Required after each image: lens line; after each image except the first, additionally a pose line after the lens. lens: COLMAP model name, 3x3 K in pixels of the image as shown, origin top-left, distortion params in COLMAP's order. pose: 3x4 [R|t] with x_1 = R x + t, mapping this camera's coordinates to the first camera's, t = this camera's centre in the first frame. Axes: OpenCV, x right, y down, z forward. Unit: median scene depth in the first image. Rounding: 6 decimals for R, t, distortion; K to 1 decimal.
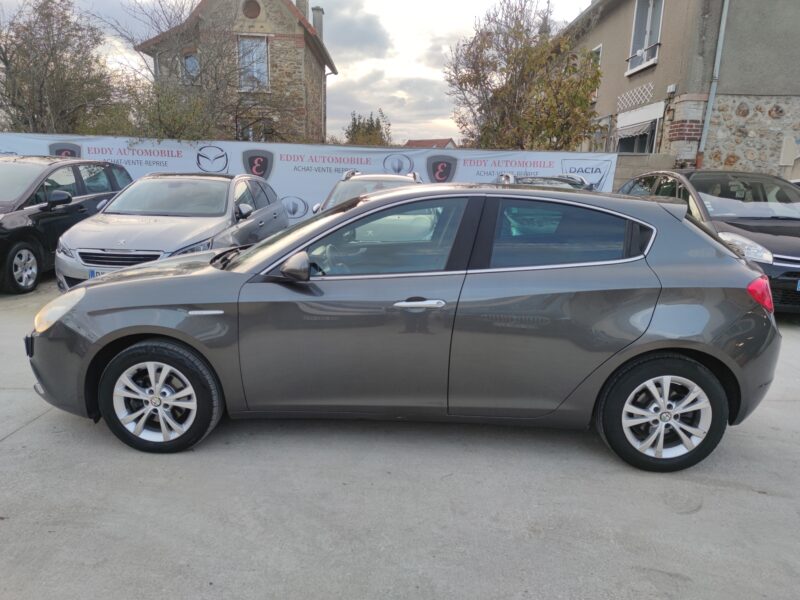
lens RADIAL K [[587.5, 0, 393.9], [0, 587.5, 301.1], [0, 0, 1]] dist [0.045535, -0.033509]
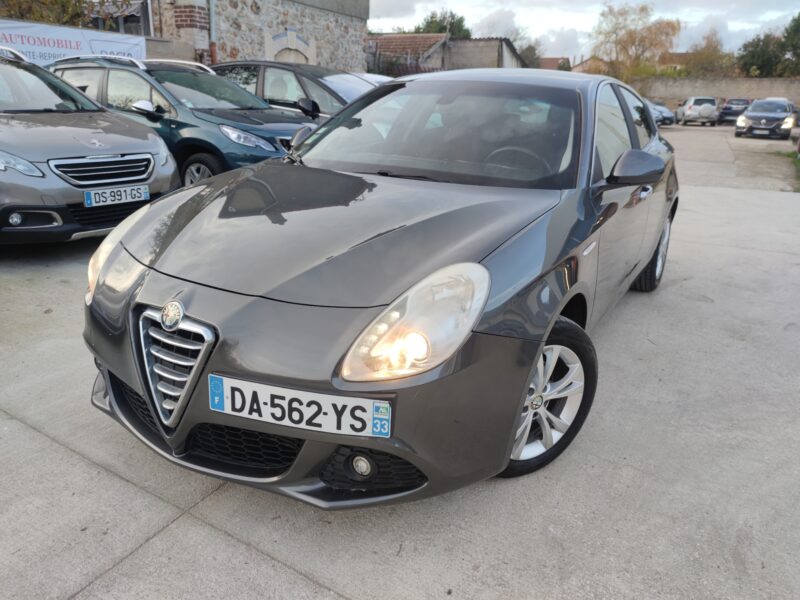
lens RADIAL K [[587.5, 0, 393.9], [0, 587.5, 301.1], [0, 0, 1]] dist [0.045535, -0.033509]
pose [[0.489296, -0.297253, 0.819896, -0.287352], [0.155297, 0.954793, 0.253482, -0.039832], [-0.858179, 0.003300, 0.513339, 0.223618]]
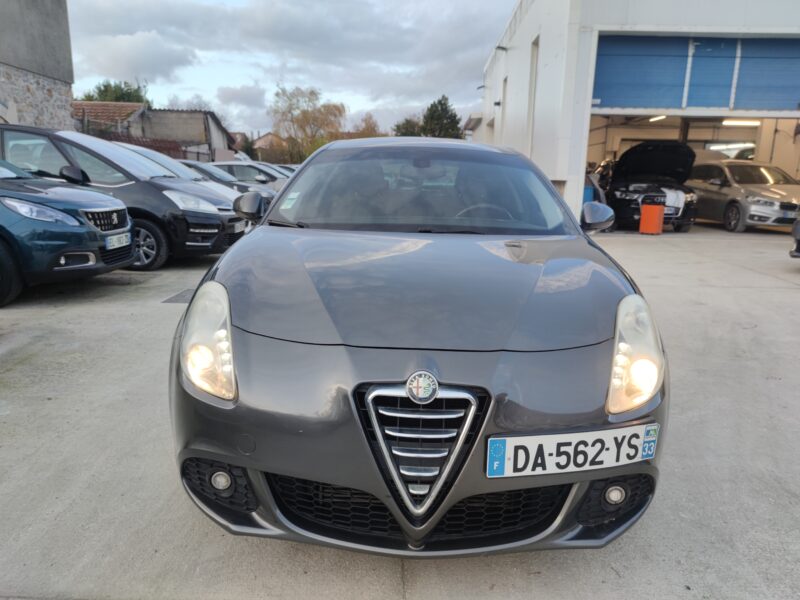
lens RADIAL K [[587.5, 0, 393.9], [0, 587.5, 301.1], [0, 0, 1]] dist [0.045535, -0.033509]
pose [[-0.006100, -0.232778, 0.972511, -0.321954], [0.172433, 0.957716, 0.230319, -0.059158], [-0.985002, 0.169098, 0.034297, 0.349805]]
